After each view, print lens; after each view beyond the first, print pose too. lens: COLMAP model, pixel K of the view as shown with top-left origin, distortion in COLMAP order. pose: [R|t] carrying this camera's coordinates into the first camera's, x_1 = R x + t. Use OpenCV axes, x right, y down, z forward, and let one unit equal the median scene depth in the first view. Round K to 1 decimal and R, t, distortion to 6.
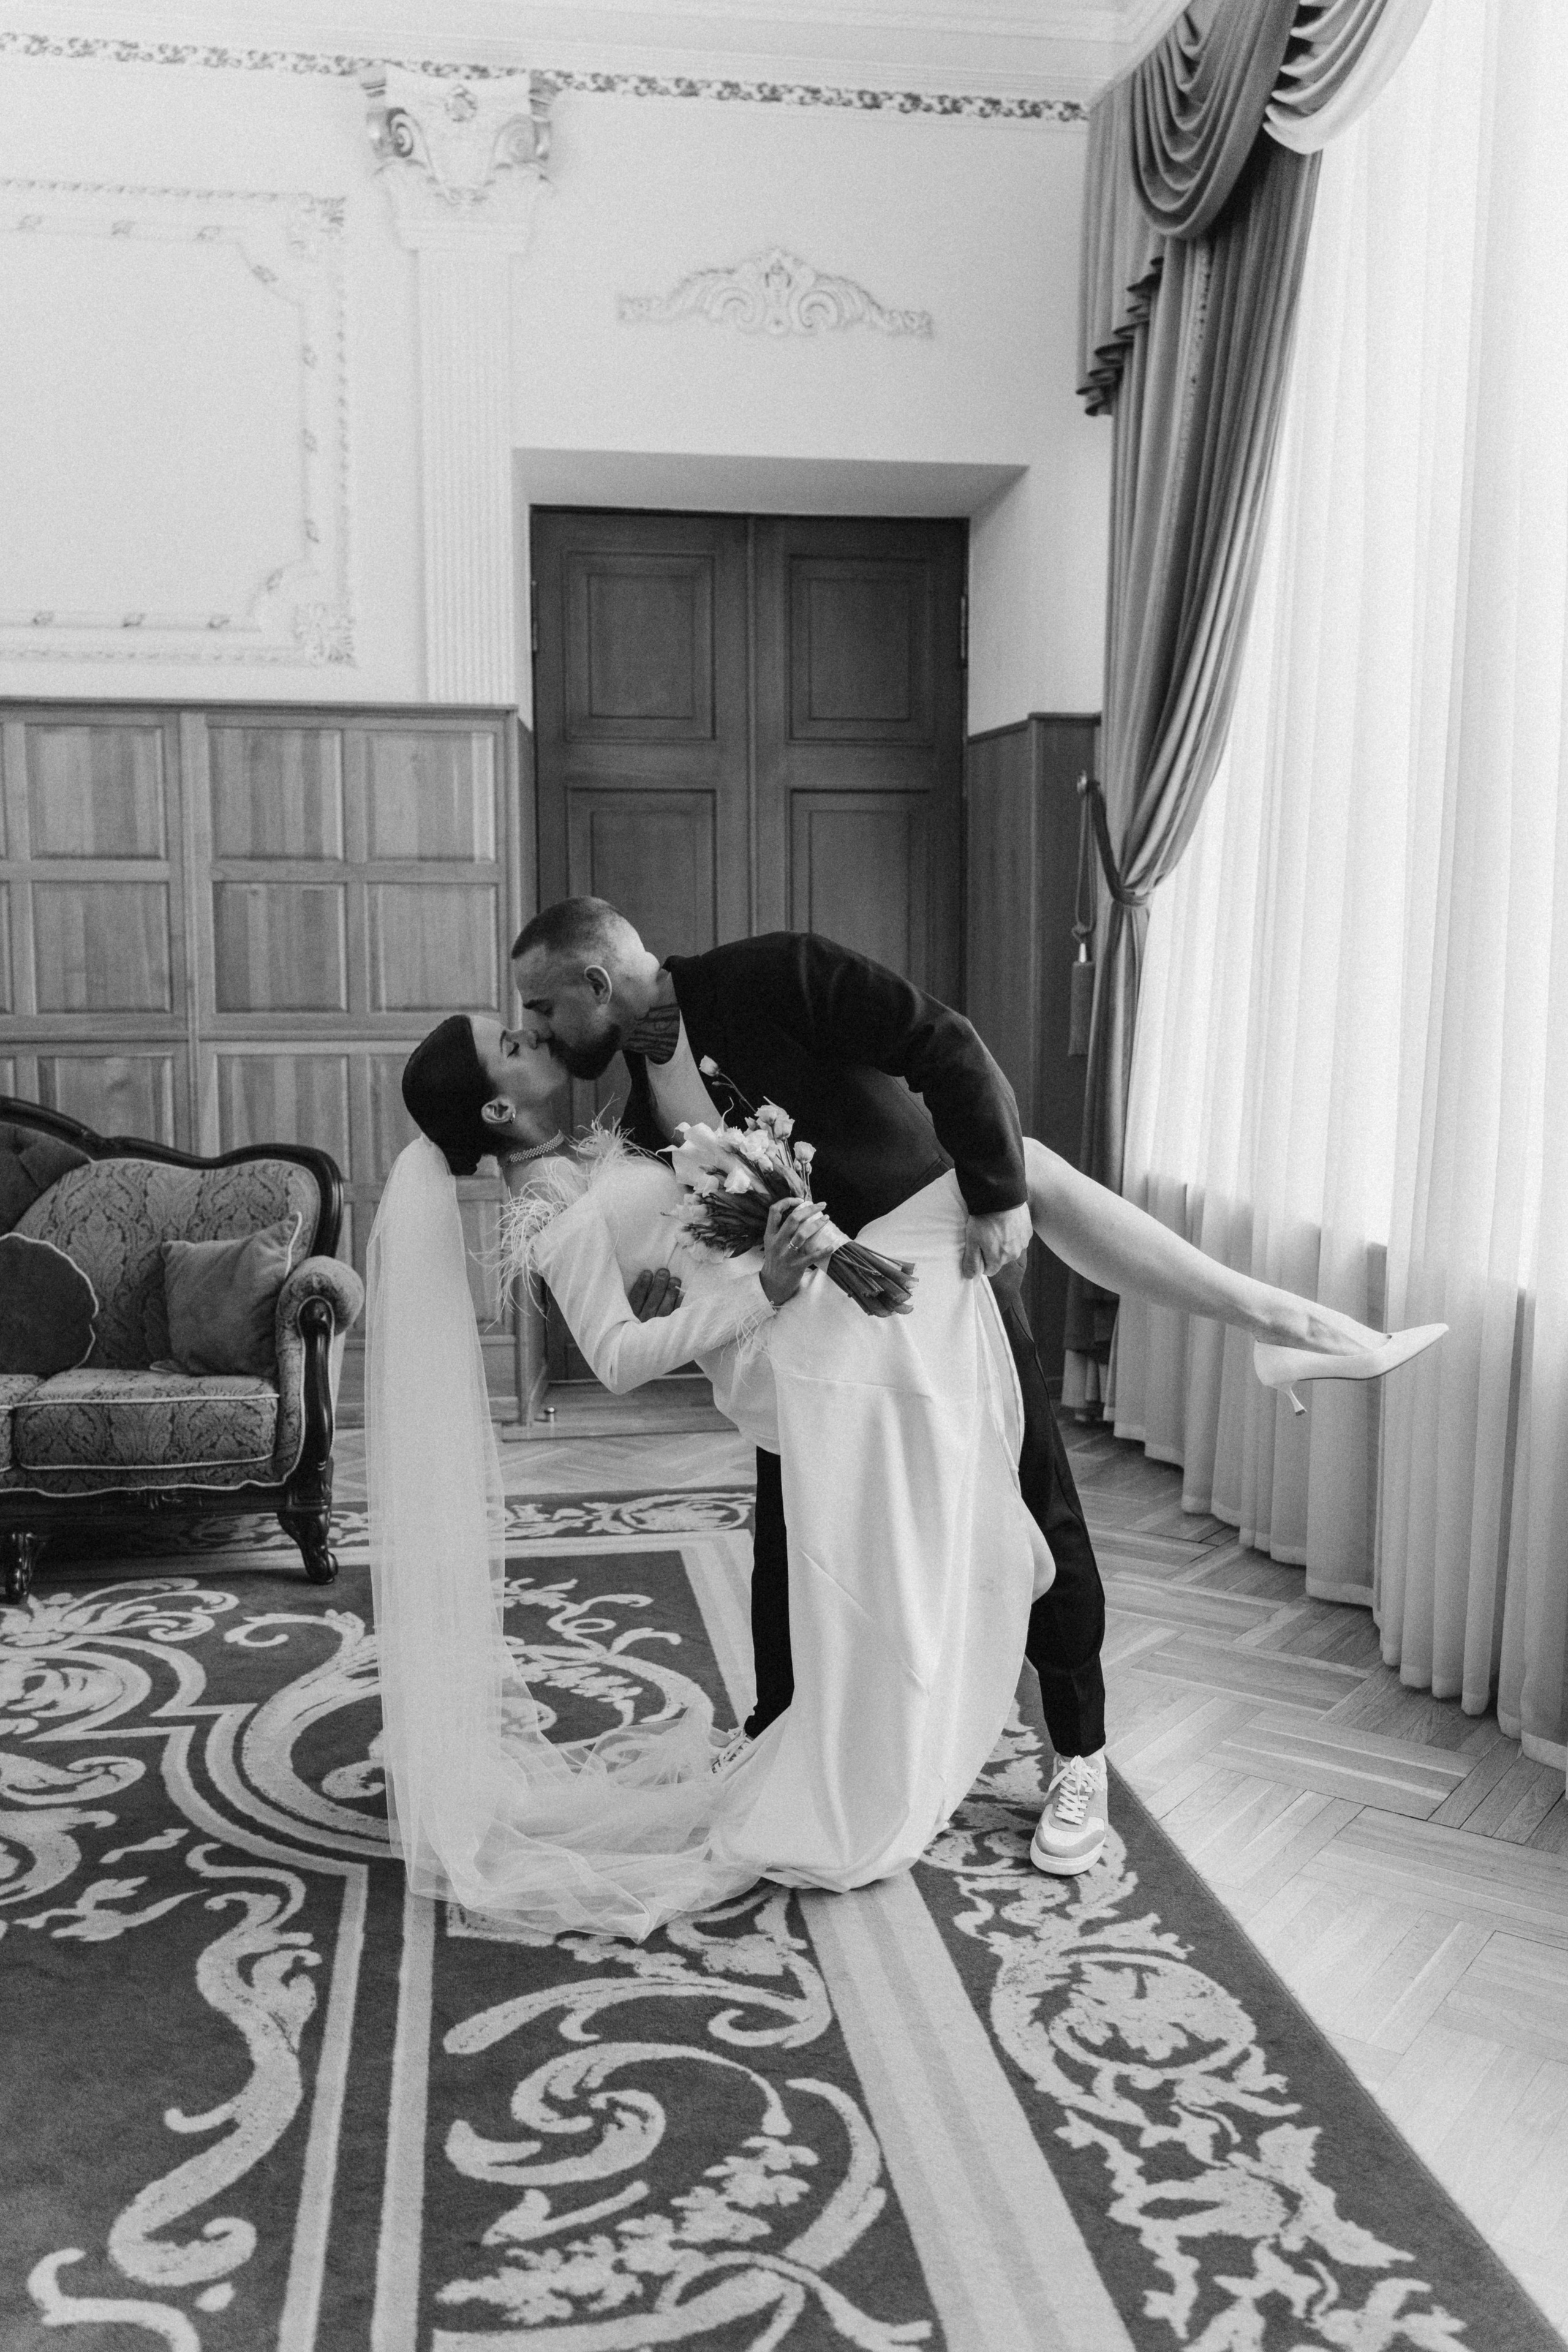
lens RADIAL K [[2042.9, 0, 784.0], [0, 2042.9, 1176.0], [0, 0, 1]] dist [-0.017519, -0.004304]
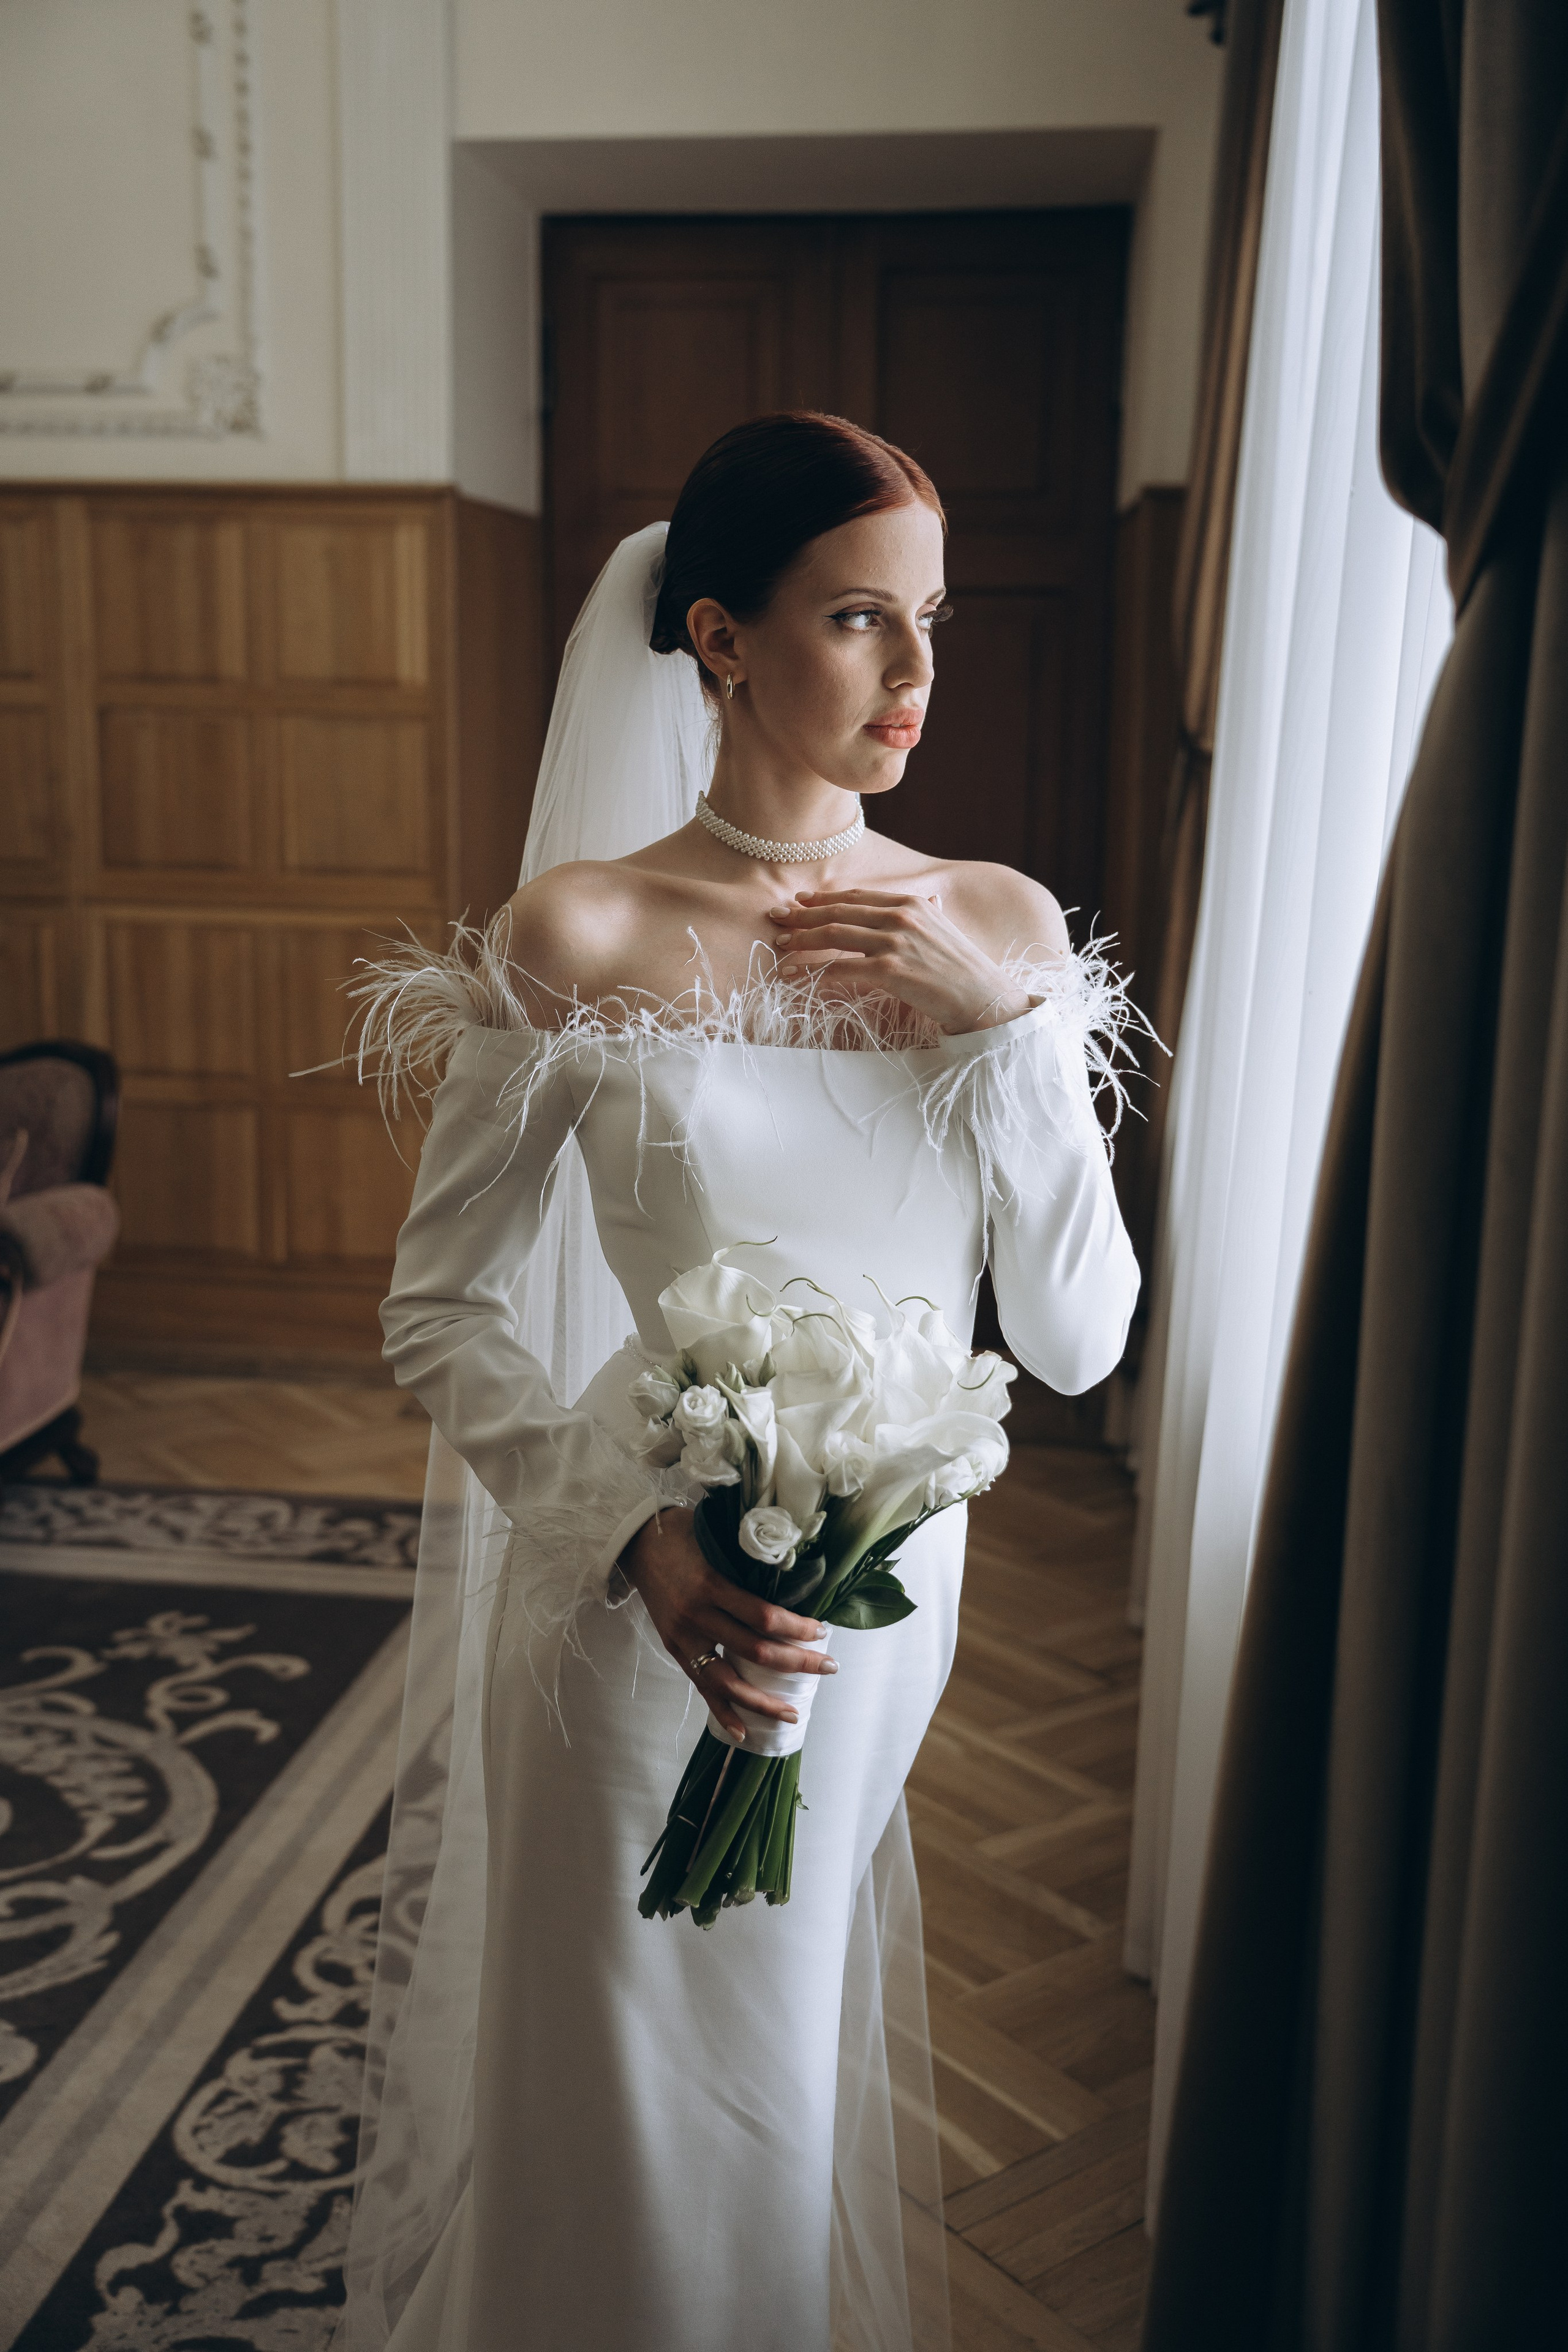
lens RADIAL K [[2390.8, 0, 784.0], [0, 2390.8, 1176.0], [0, 0, 1]] dist [0.012982, 0.089831]
pose [[0.955809, 0.070524, -0.285402, 0.277267], [-0.049628, 0.995574, 0.079806, -0.048181], [0.289768, -0.062115, 0.955079, 0.148352]]
